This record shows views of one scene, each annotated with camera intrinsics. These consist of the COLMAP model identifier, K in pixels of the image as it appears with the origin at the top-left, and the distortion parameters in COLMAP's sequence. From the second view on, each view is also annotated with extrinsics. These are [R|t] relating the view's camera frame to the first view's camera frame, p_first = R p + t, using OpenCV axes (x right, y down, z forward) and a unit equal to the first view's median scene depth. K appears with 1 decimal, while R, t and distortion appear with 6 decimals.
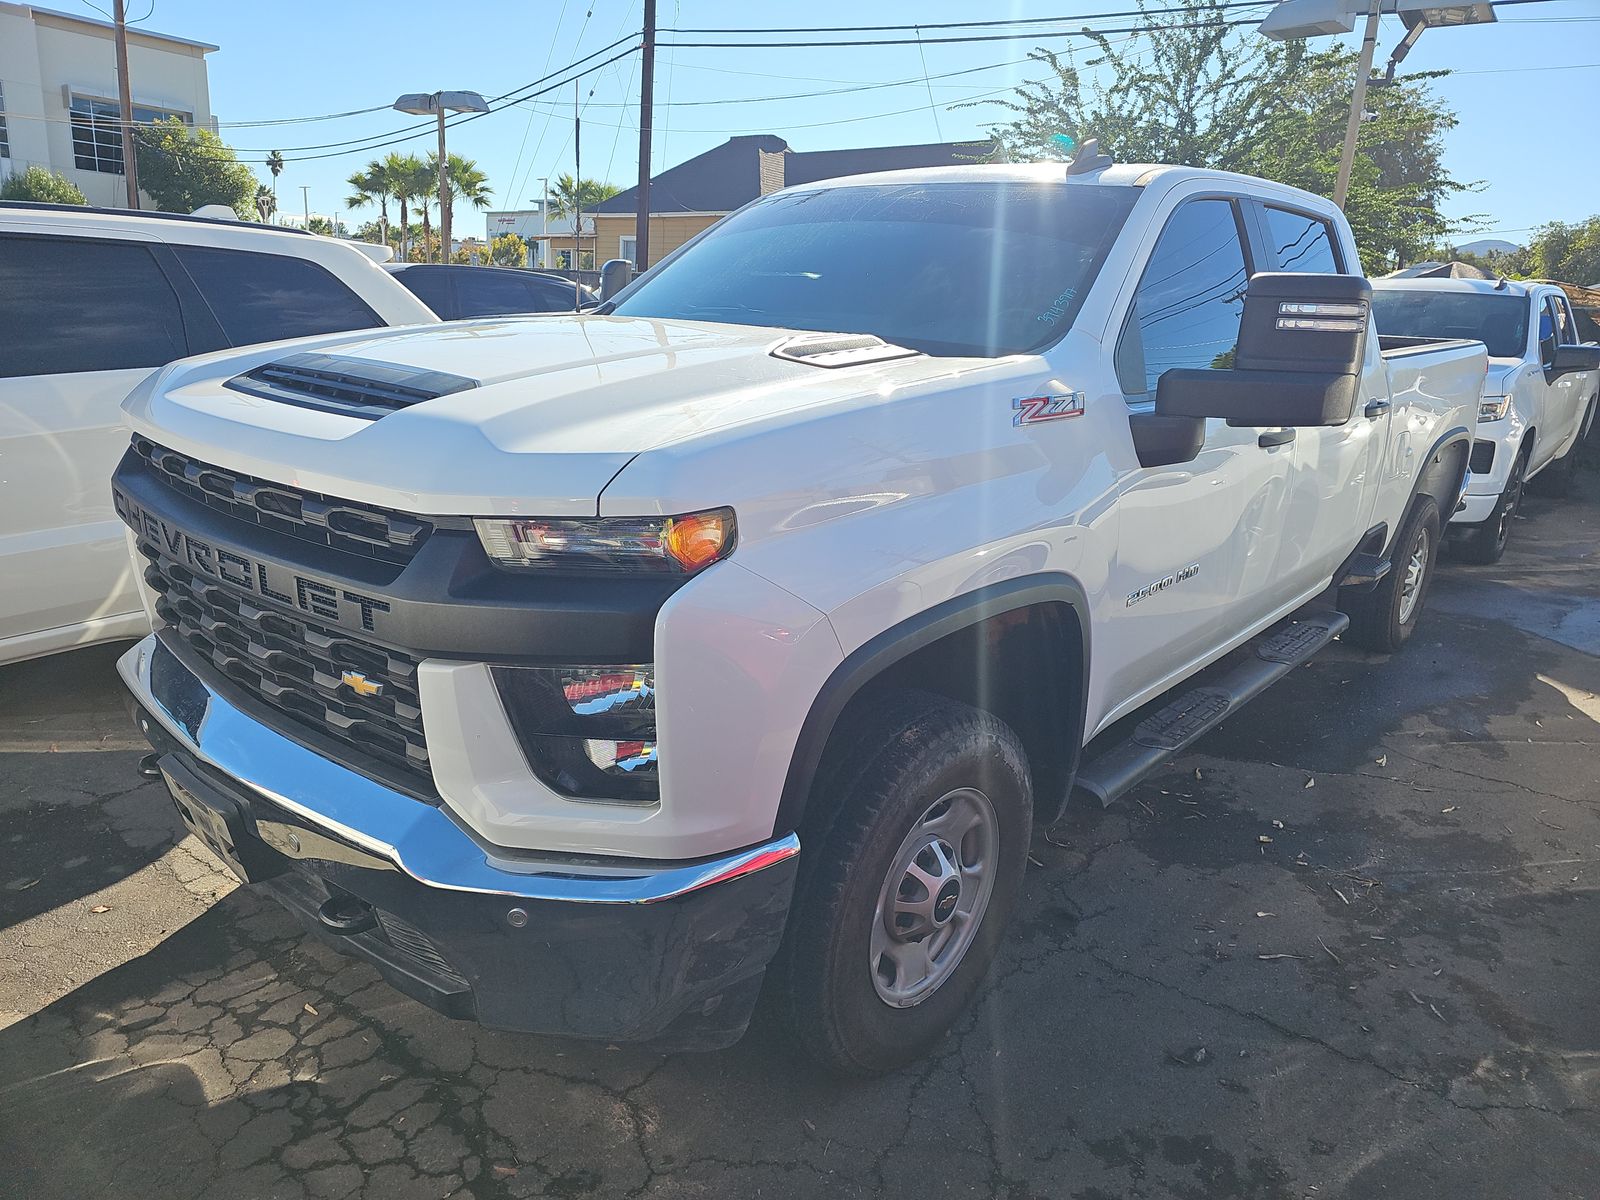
lens RADIAL K [[1025.9, 0, 800.0], [0, 1025.9, 600.0], [0, 0, 1]] dist [0.004787, 0.000392]
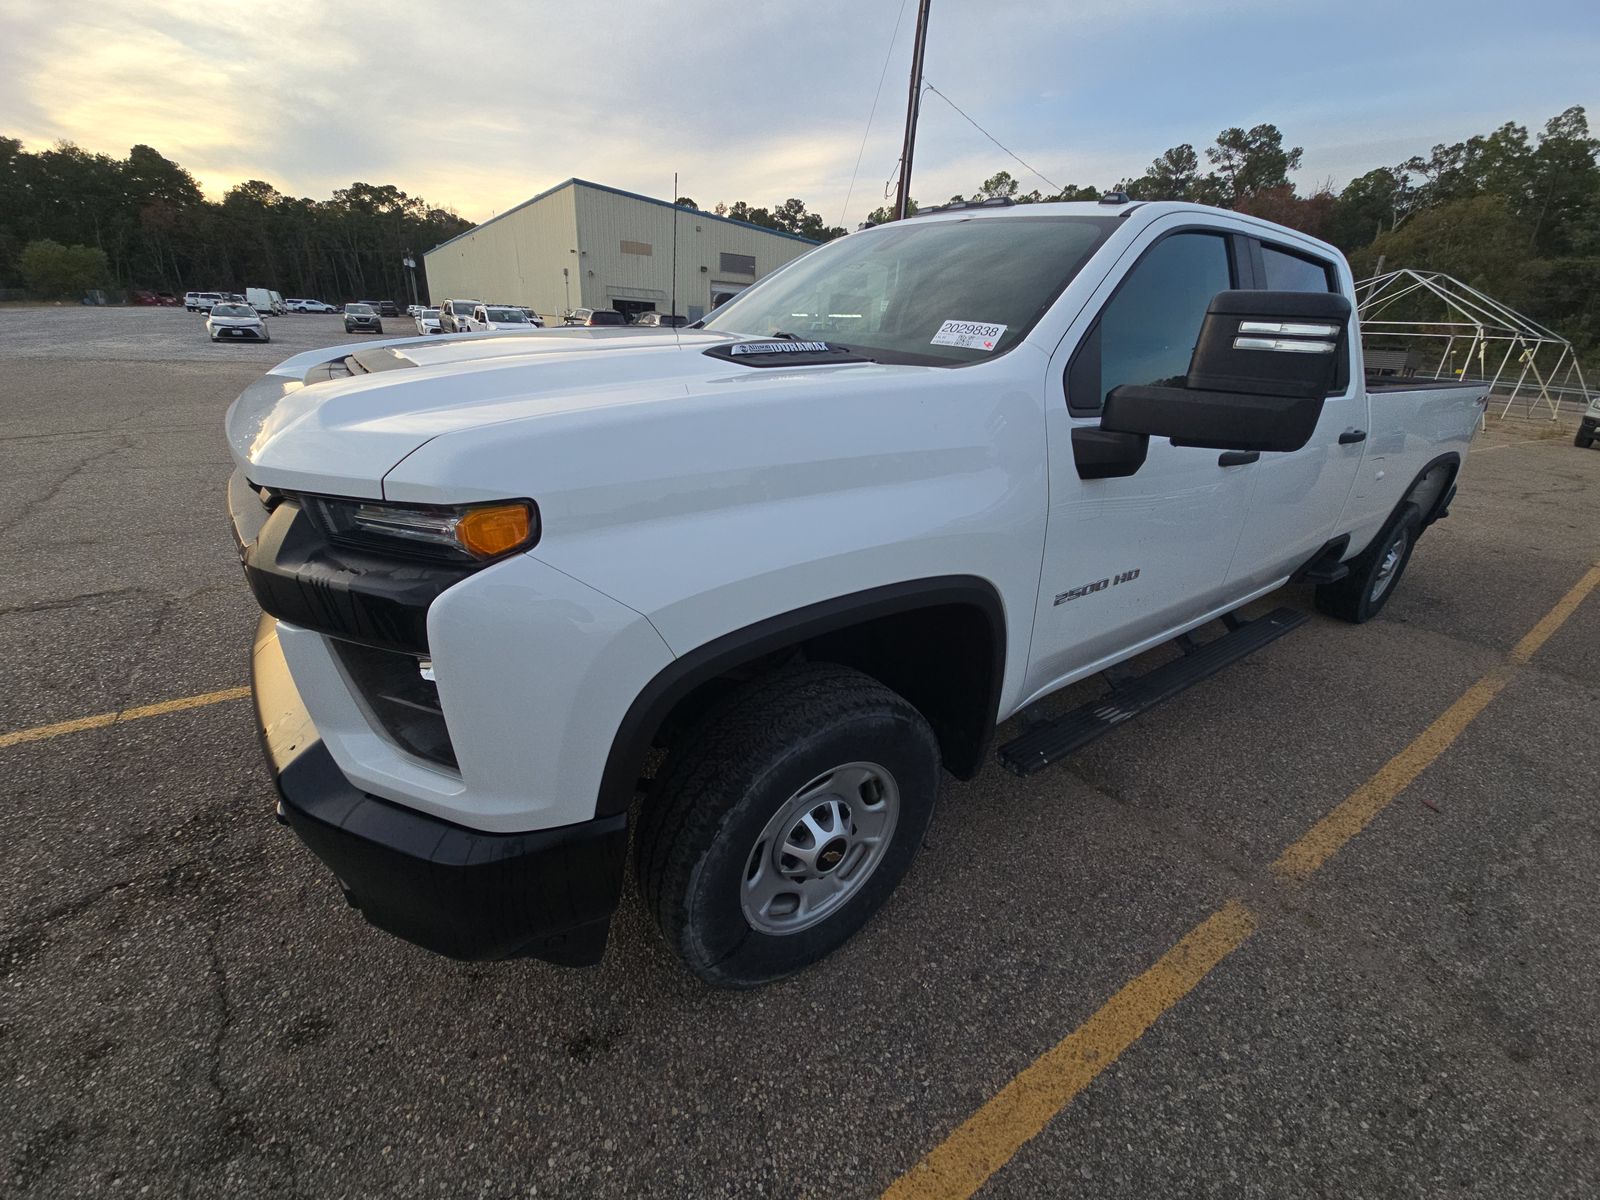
lens RADIAL K [[626.7, 0, 800.8], [0, 626.7, 580.9], [0, 0, 1]] dist [-0.002442, -0.000031]
pose [[0.974818, 0.104163, -0.197181, 0.202185], [-0.088087, 0.992161, 0.088637, -0.060378], [0.204868, -0.069036, 0.976352, 0.318436]]
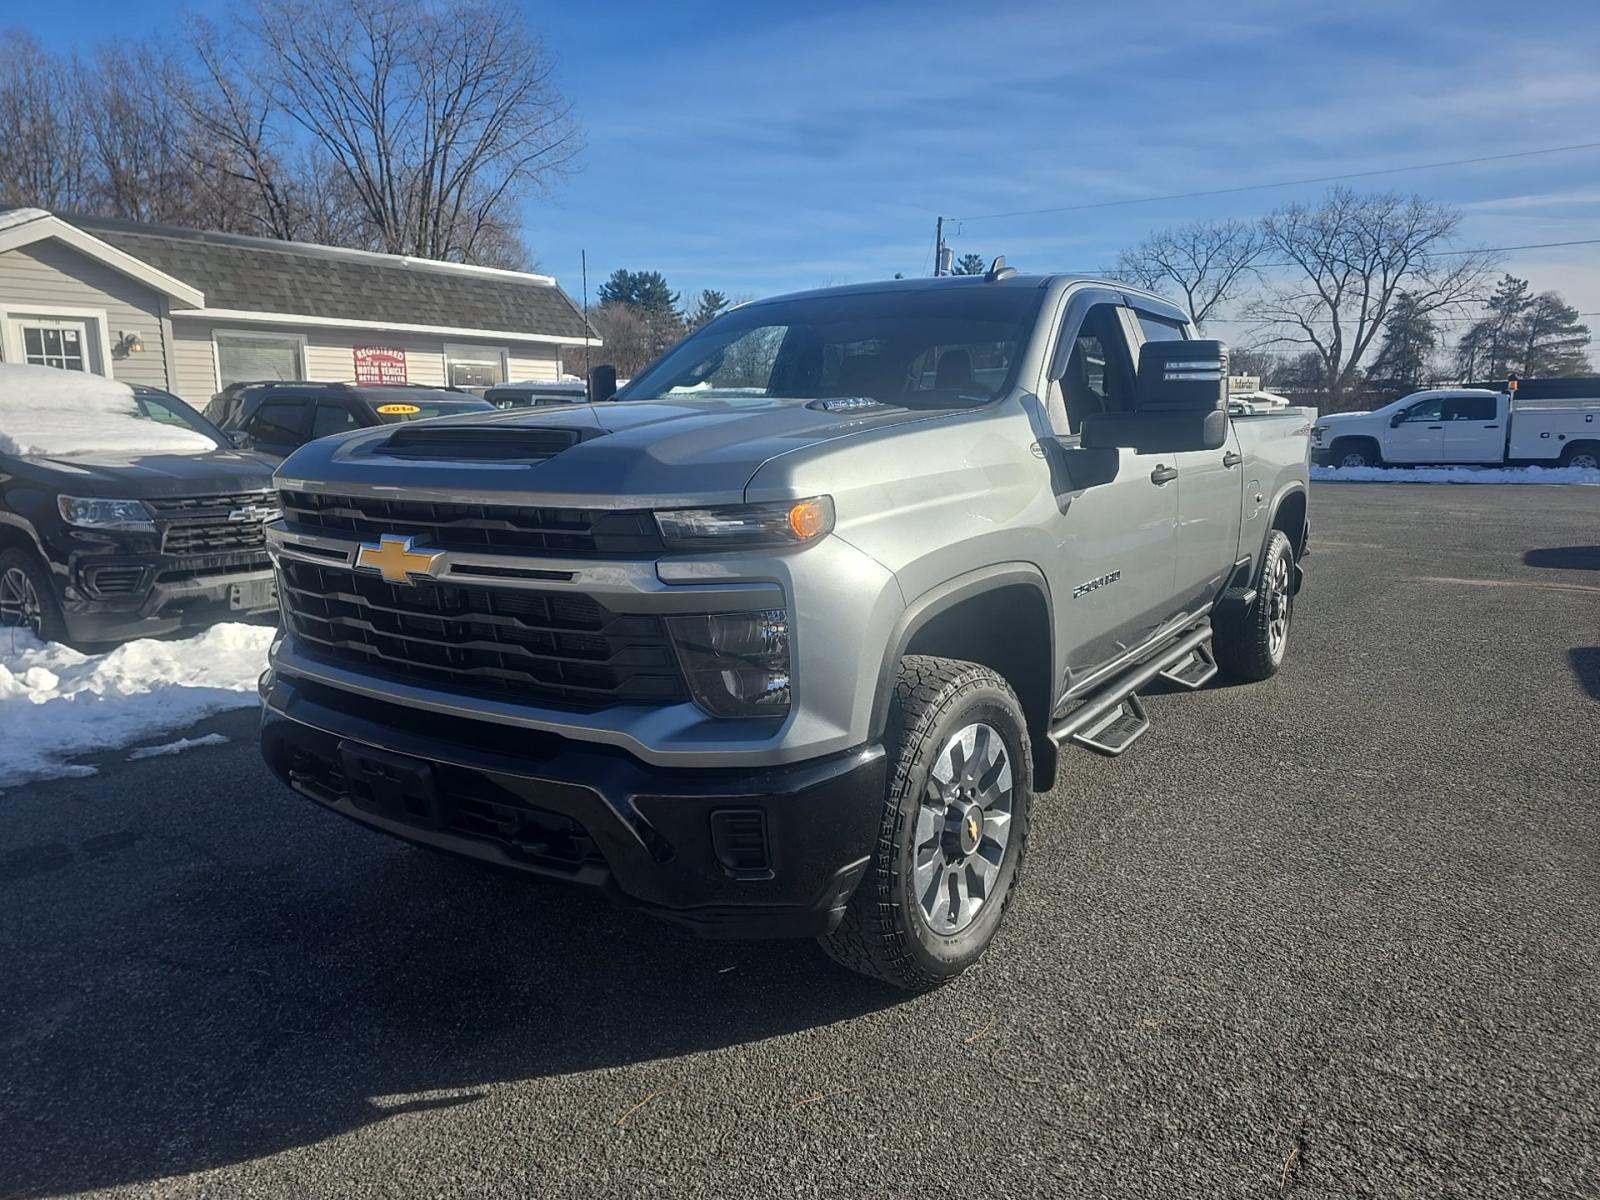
lens RADIAL K [[1025.9, 0, 800.0], [0, 1025.9, 600.0], [0, 0, 1]] dist [0.004787, 0.000392]
pose [[0.991277, -0.060779, 0.116944, -0.189119], [0.073637, 0.991314, -0.108969, 0.135857], [-0.109306, 0.116629, 0.987142, -0.253307]]
